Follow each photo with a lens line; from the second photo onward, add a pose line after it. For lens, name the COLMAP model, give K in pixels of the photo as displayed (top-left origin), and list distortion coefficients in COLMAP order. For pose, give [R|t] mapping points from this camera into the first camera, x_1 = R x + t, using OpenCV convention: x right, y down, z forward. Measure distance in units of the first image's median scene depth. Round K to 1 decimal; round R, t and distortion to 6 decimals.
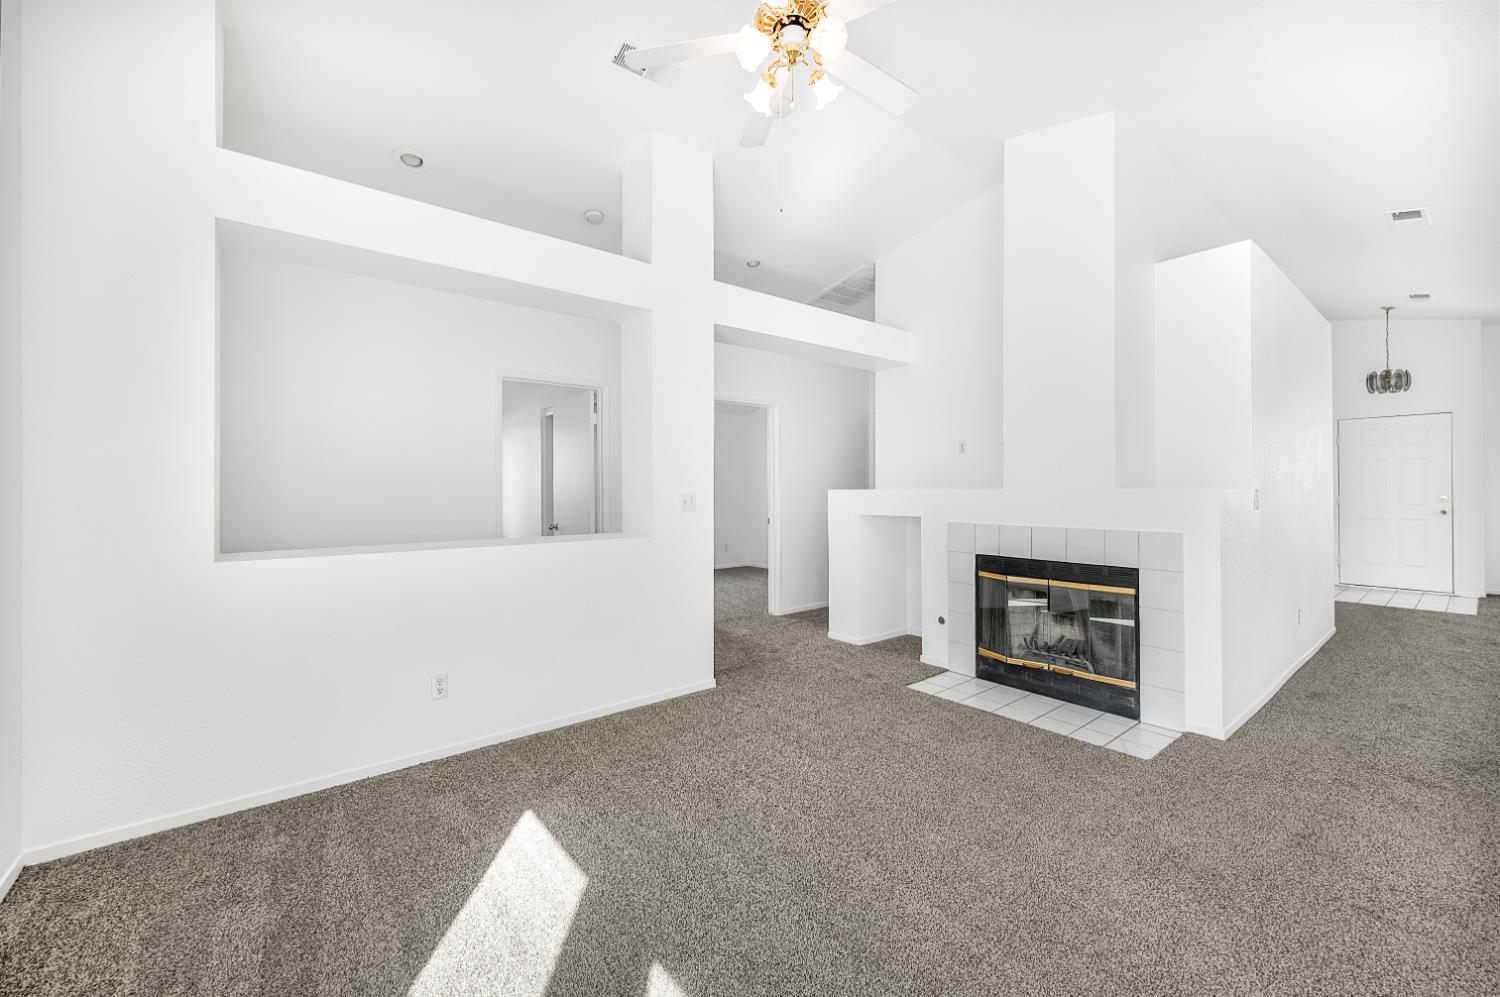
lens RADIAL K [[589.6, 0, 742.7], [0, 589.6, 483.9], [0, 0, 1]] dist [-0.004528, 0.000840]
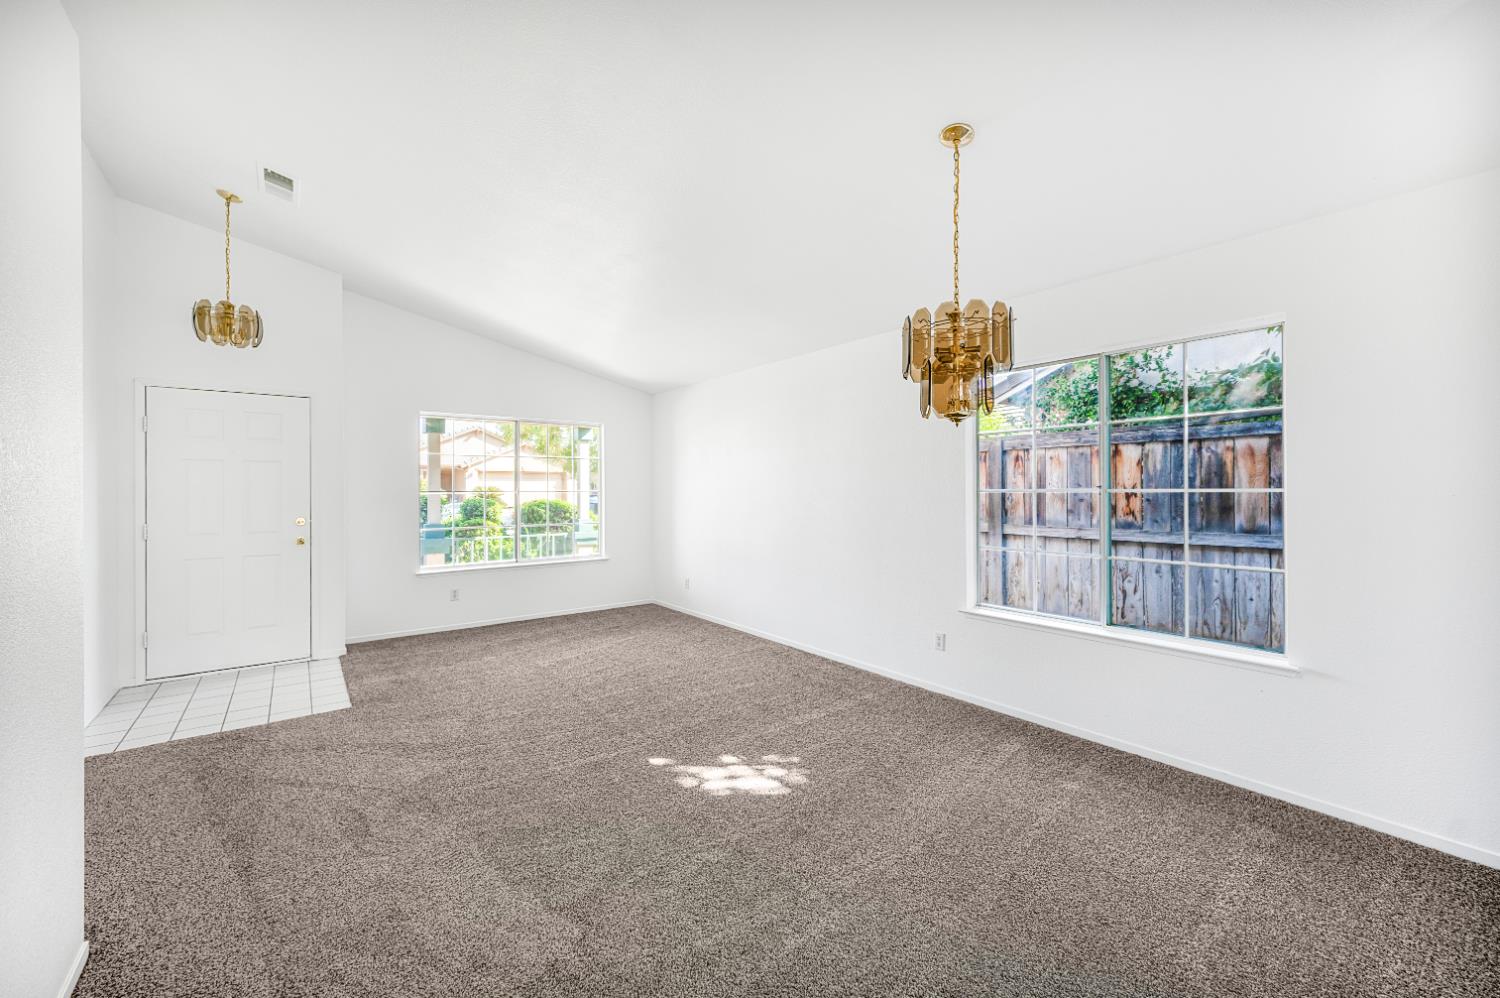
lens RADIAL K [[589.6, 0, 748.0], [0, 589.6, 487.2], [0, 0, 1]] dist [-0.004528, 0.000840]
pose [[0.003685, -0.002820, 0.999989, 0.529088], [-0.003095, 0.999991, 0.002832, -0.018480], [-0.999988, -0.003106, 0.003676, 0.491998]]
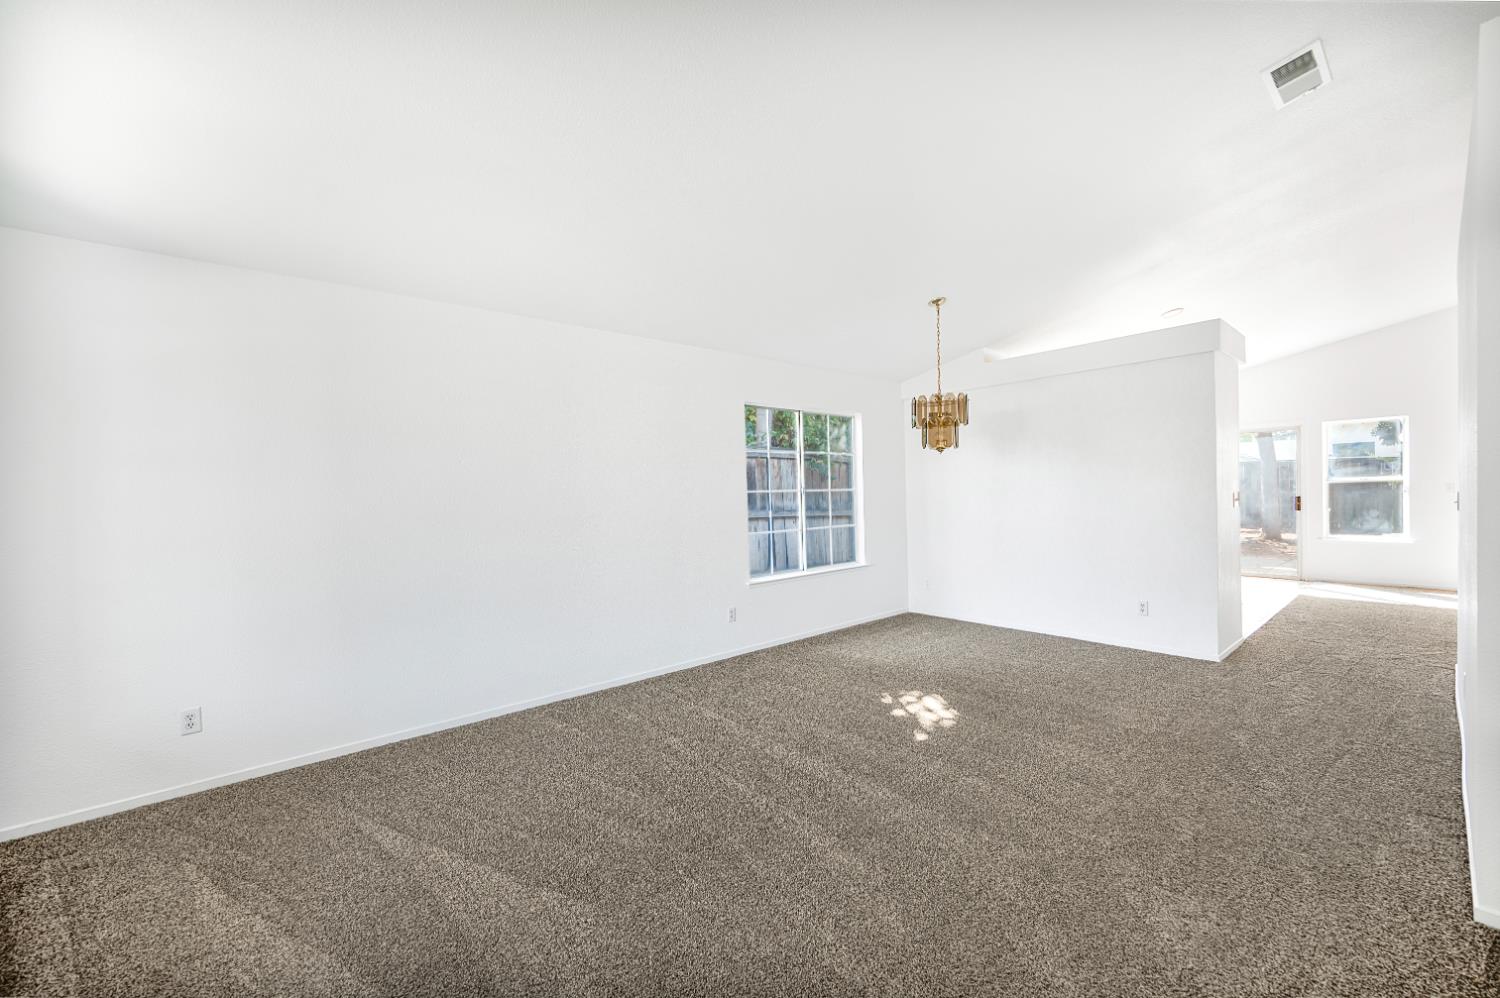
lens RADIAL K [[589.6, 0, 755.1], [0, 589.6, 490.8], [0, 0, 1]] dist [-0.004528, 0.000840]
pose [[-0.999375, 0.016533, -0.031253, 1.779149], [0.016422, 0.999858, 0.003808, -0.019717], [0.031312, 0.003293, -0.999504, 1.657120]]
